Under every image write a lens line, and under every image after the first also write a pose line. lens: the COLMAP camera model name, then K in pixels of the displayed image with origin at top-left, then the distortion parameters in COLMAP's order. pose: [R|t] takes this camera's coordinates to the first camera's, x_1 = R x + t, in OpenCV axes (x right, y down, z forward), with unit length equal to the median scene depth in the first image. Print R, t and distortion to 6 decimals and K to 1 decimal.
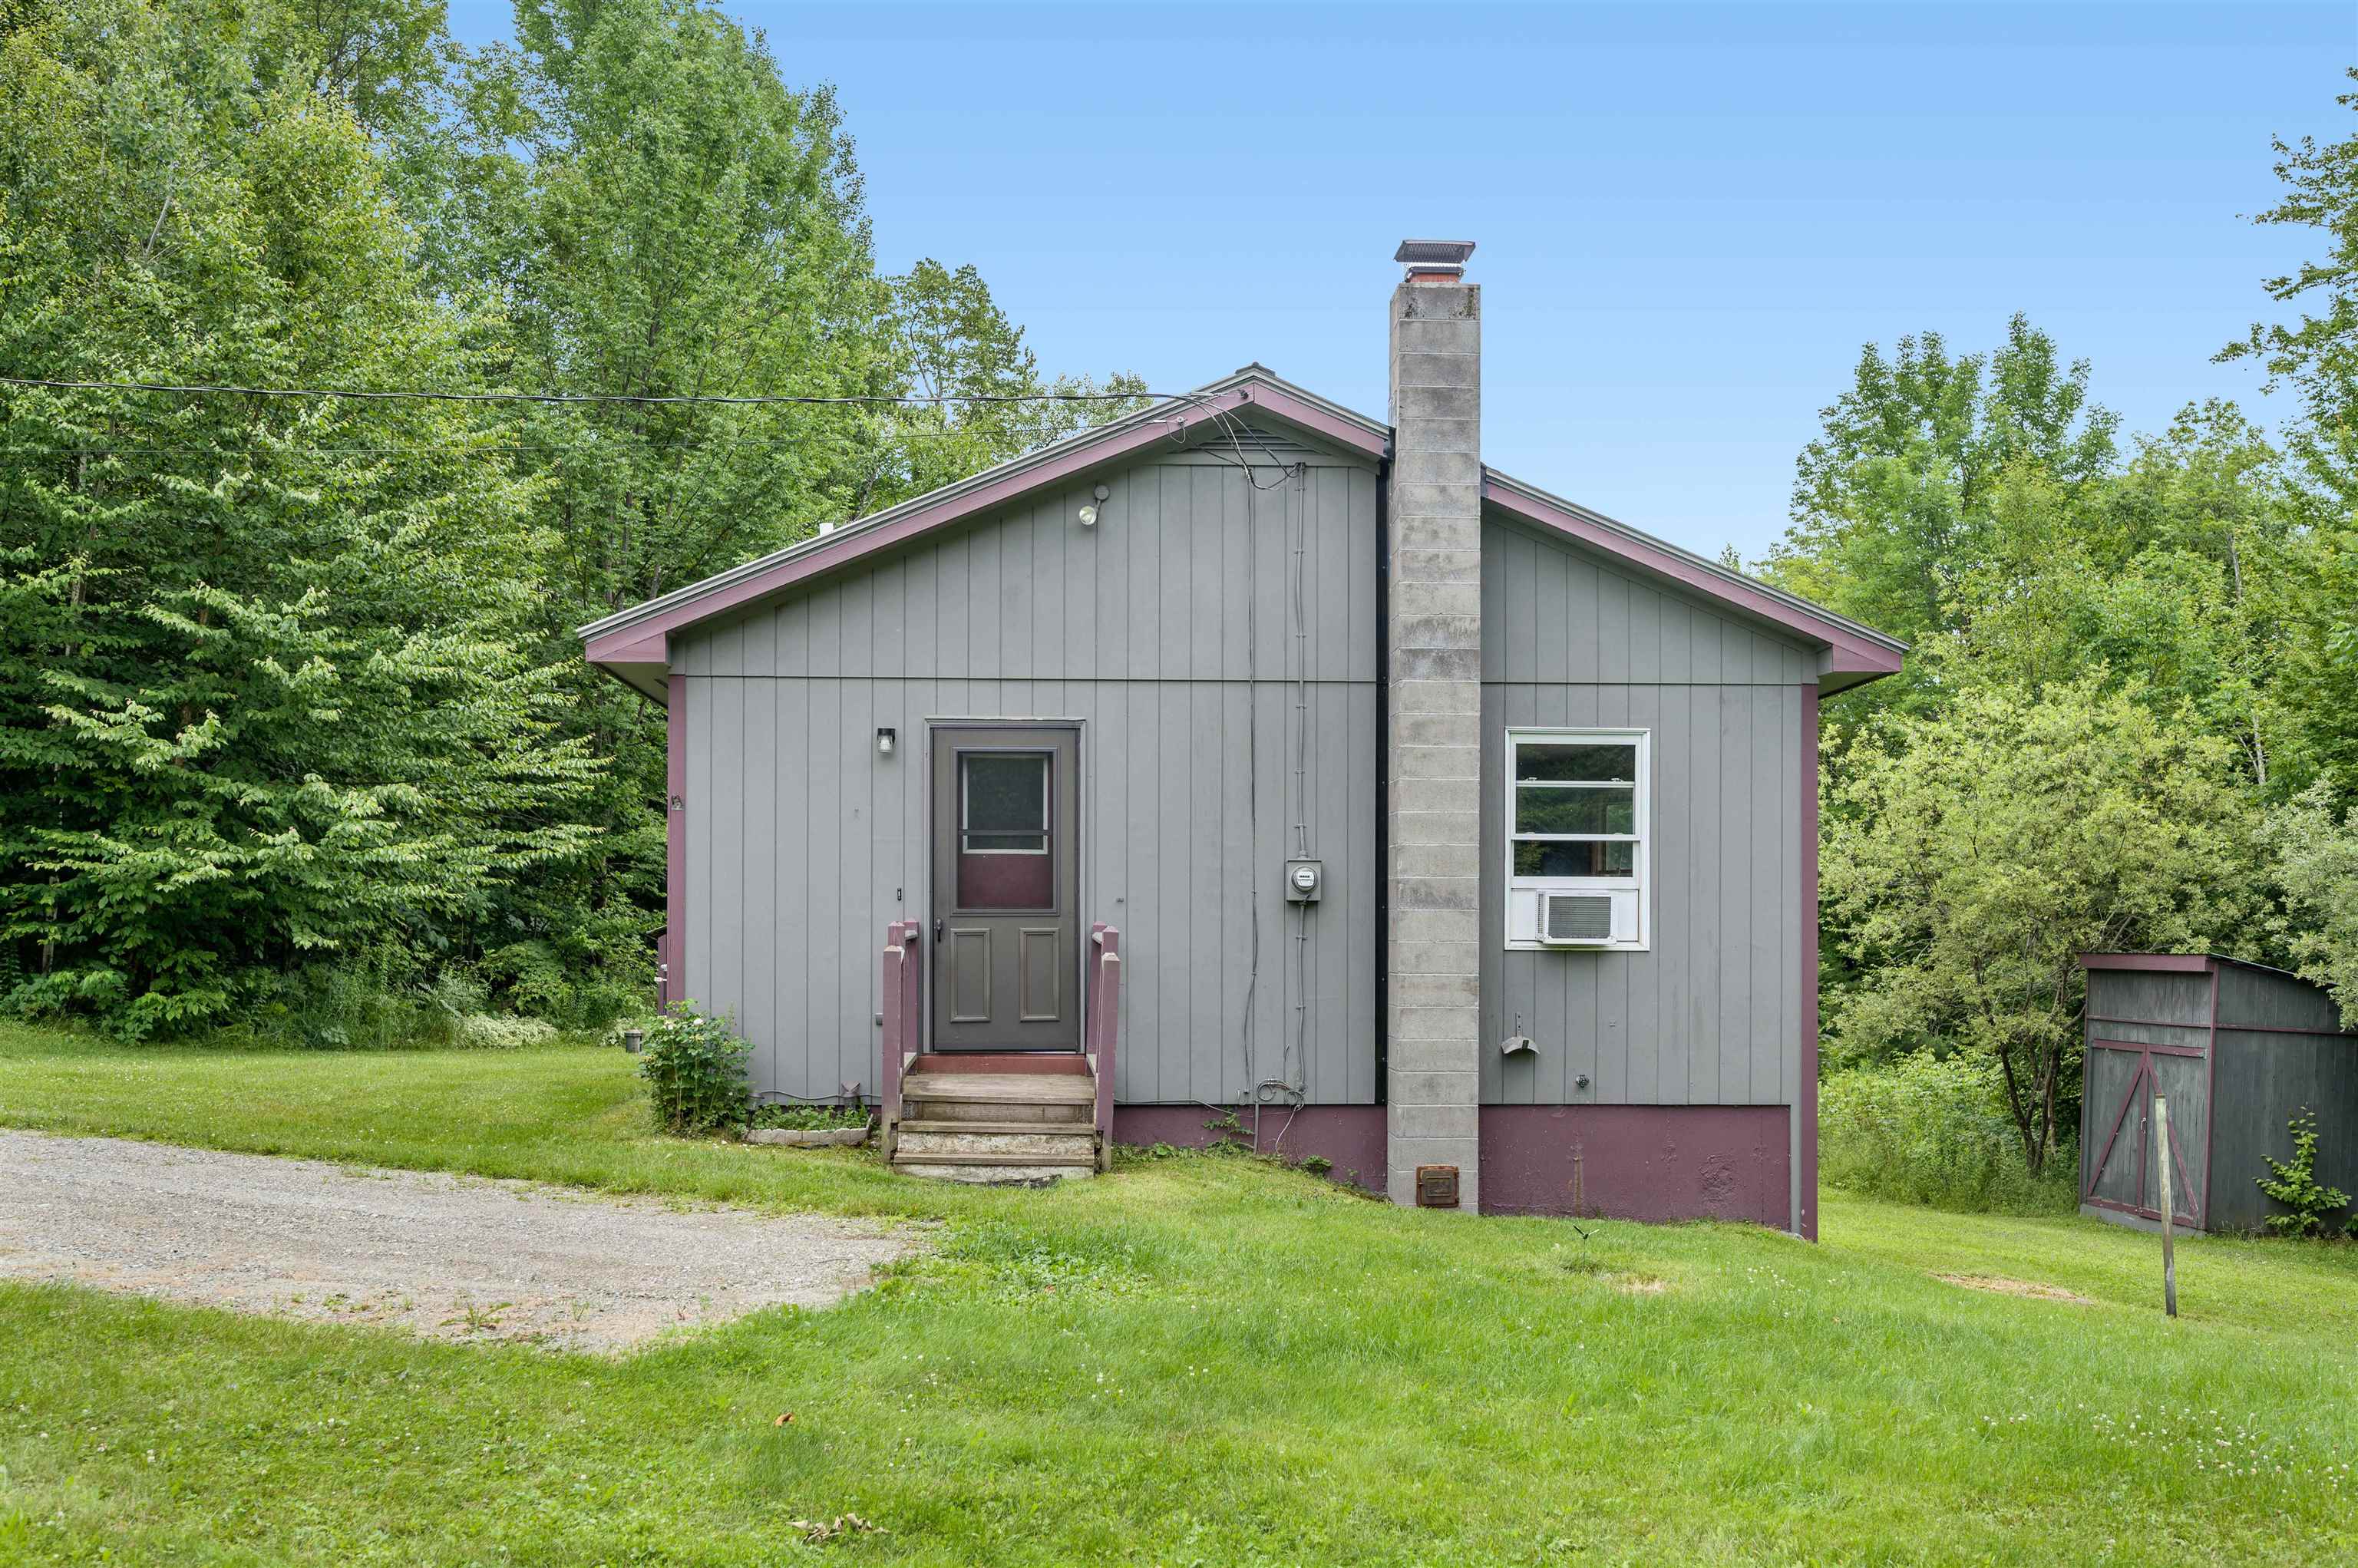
lens RADIAL K [[2035.3, 0, 1114.6], [0, 2035.3, 883.7], [0, 0, 1]] dist [-0.016943, -0.001983]
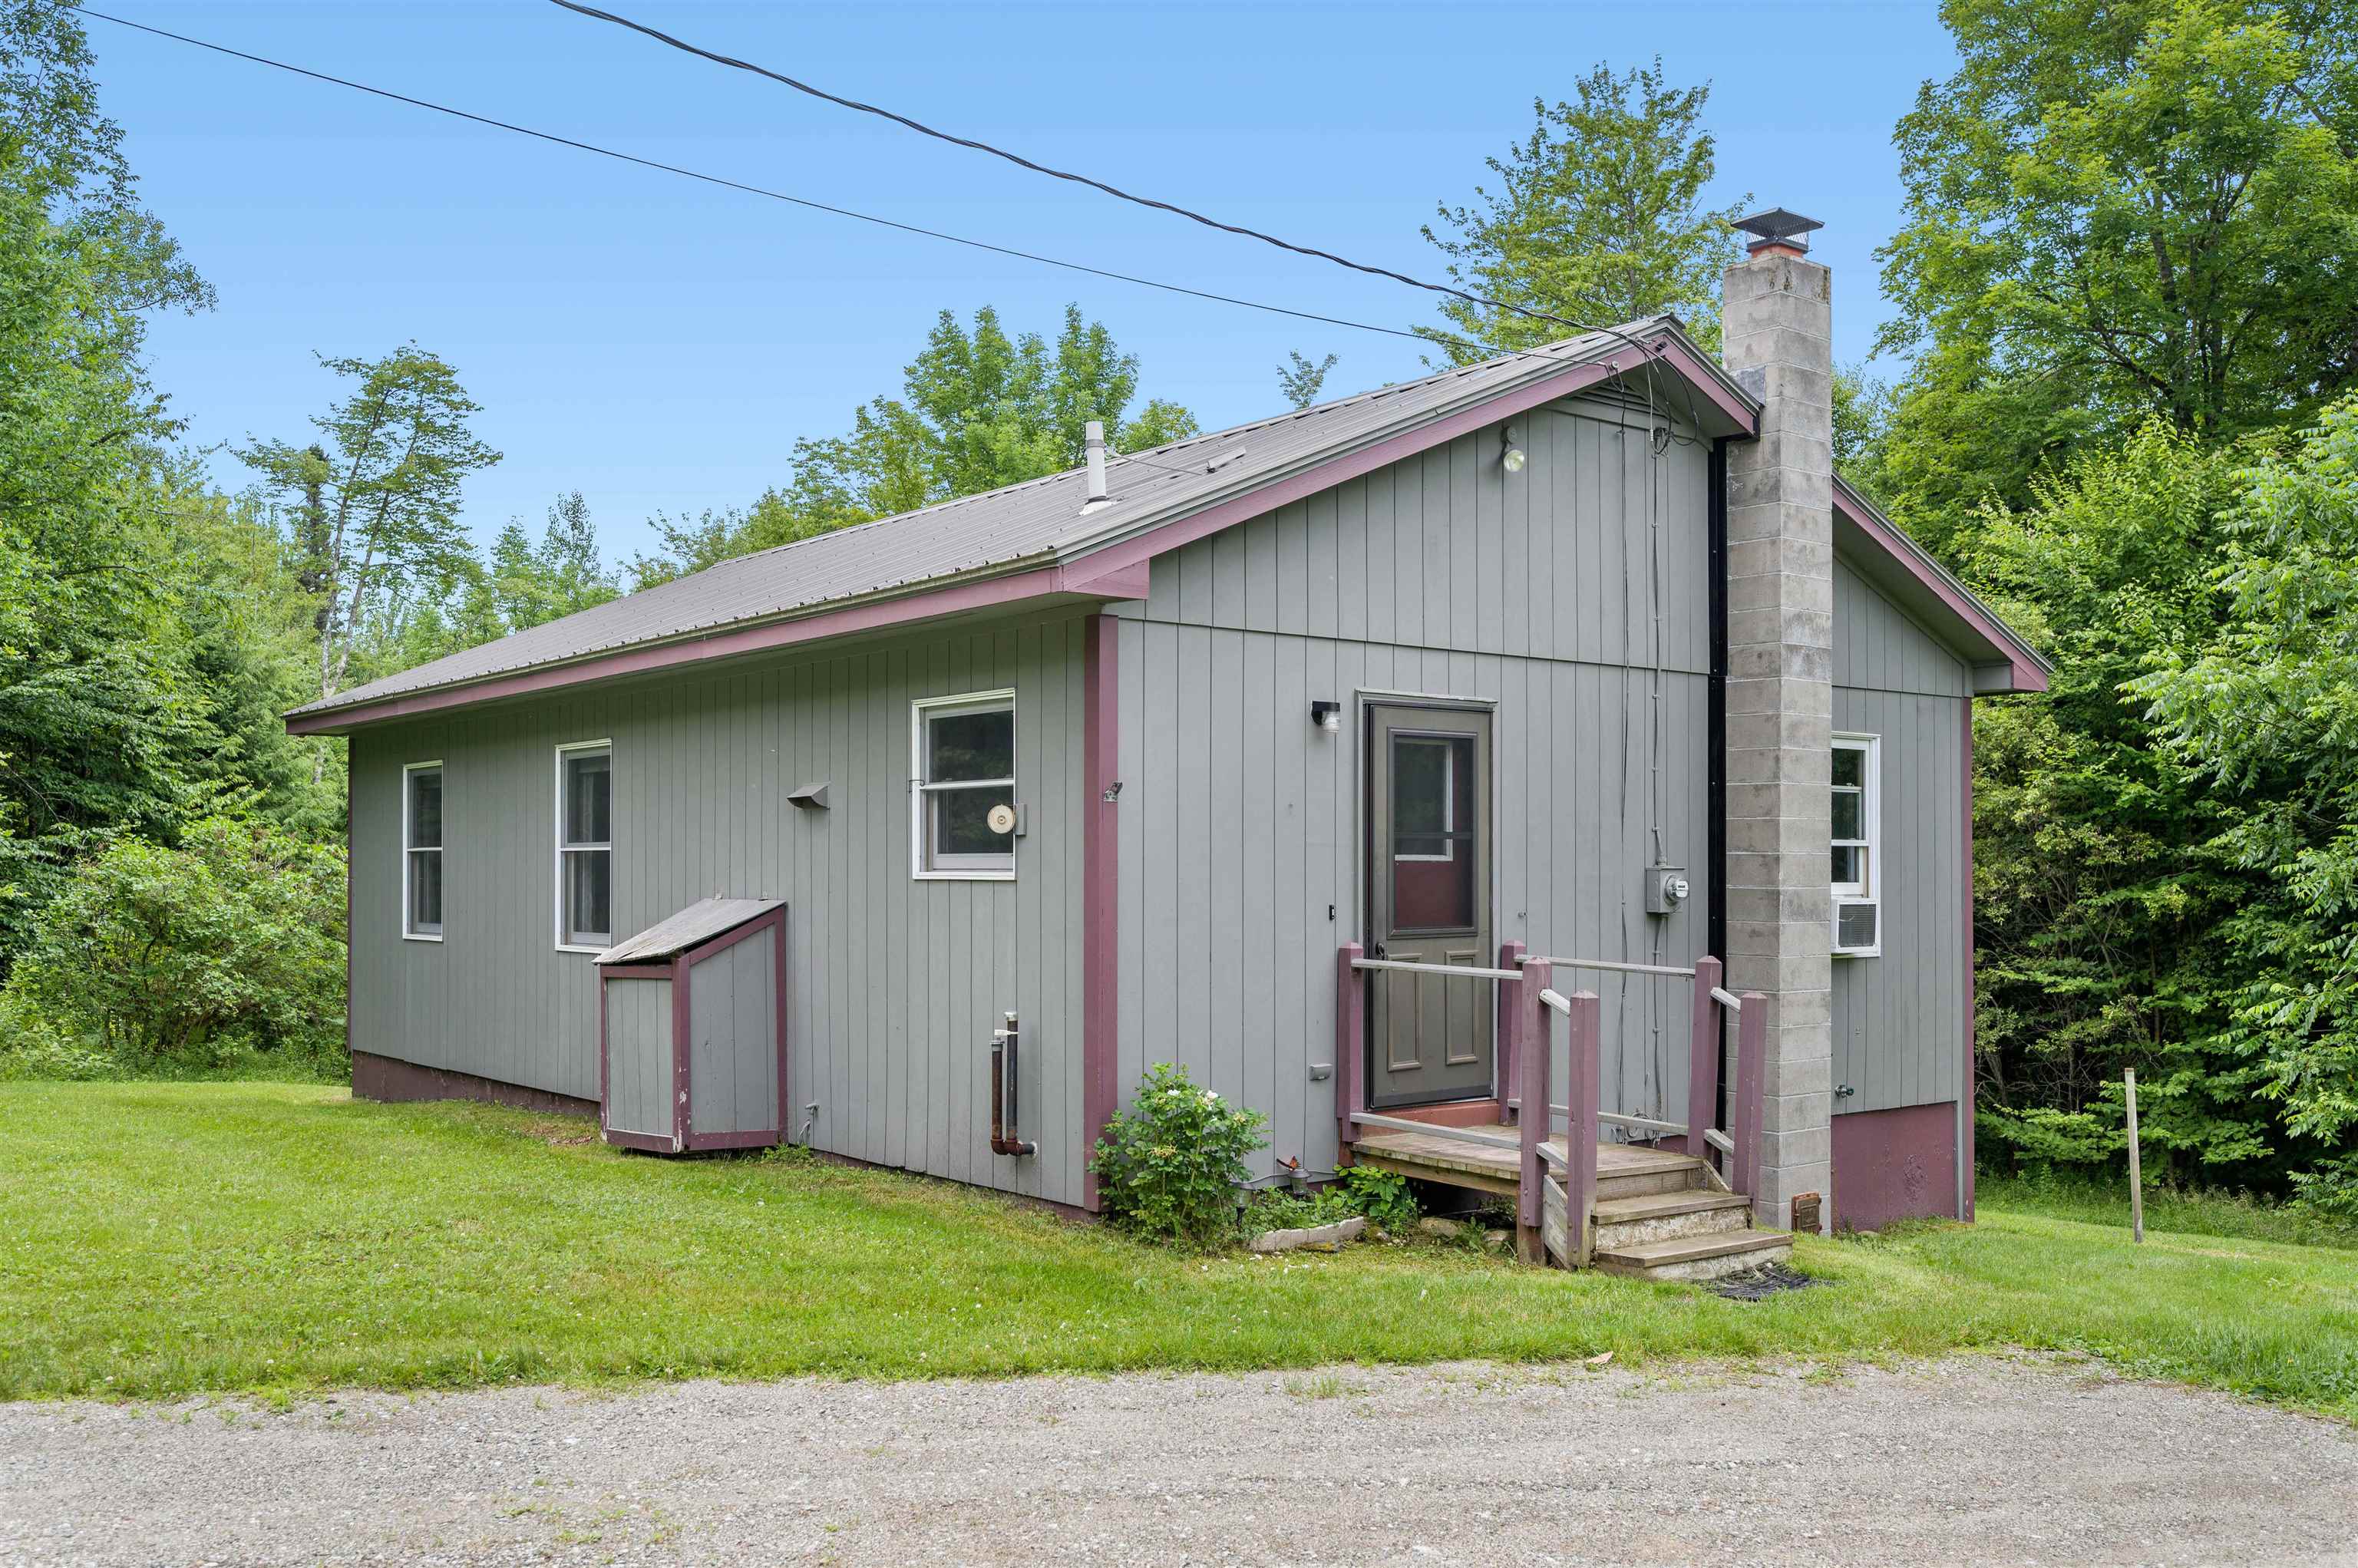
lens RADIAL K [[2035.3, 0, 1177.3], [0, 2035.3, 798.1], [0, 0, 1]] dist [-0.016943, -0.001983]
pose [[0.821131, 0.018168, 0.570451, -0.605640], [-0.013850, 0.999833, -0.011906, -0.028738], [-0.570572, 0.001876, 0.821245, 0.384716]]
